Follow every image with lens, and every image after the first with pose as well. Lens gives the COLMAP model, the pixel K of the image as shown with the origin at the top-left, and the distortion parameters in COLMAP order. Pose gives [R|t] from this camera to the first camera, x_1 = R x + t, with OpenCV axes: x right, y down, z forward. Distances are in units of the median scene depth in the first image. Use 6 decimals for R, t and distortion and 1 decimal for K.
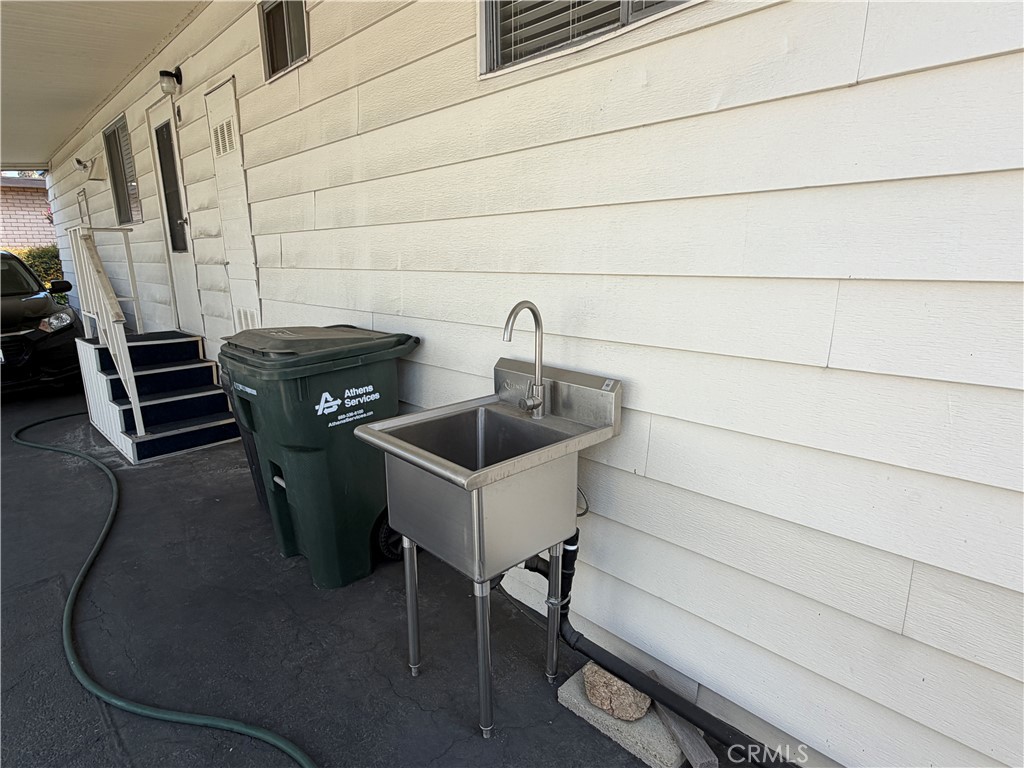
lens RADIAL K [[564.6, 0, 515.4], [0, 564.6, 385.5], [0, 0, 1]] dist [-0.000828, 0.000121]
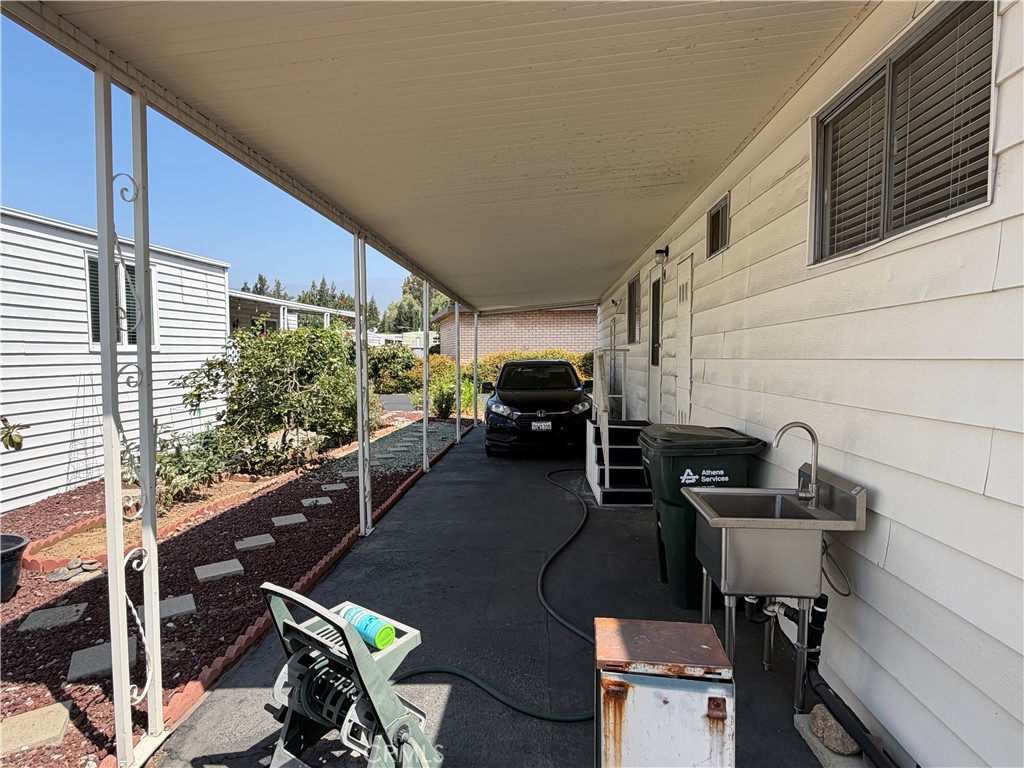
lens RADIAL K [[564.6, 0, 512.0], [0, 564.6, 384.2], [0, 0, 1]] dist [-0.000828, 0.000121]
pose [[0.672994, 0.045781, -0.738230, 0.319810], [-0.175396, 0.979492, -0.099154, 0.015762], [0.718551, 0.196212, 0.667222, -0.284581]]
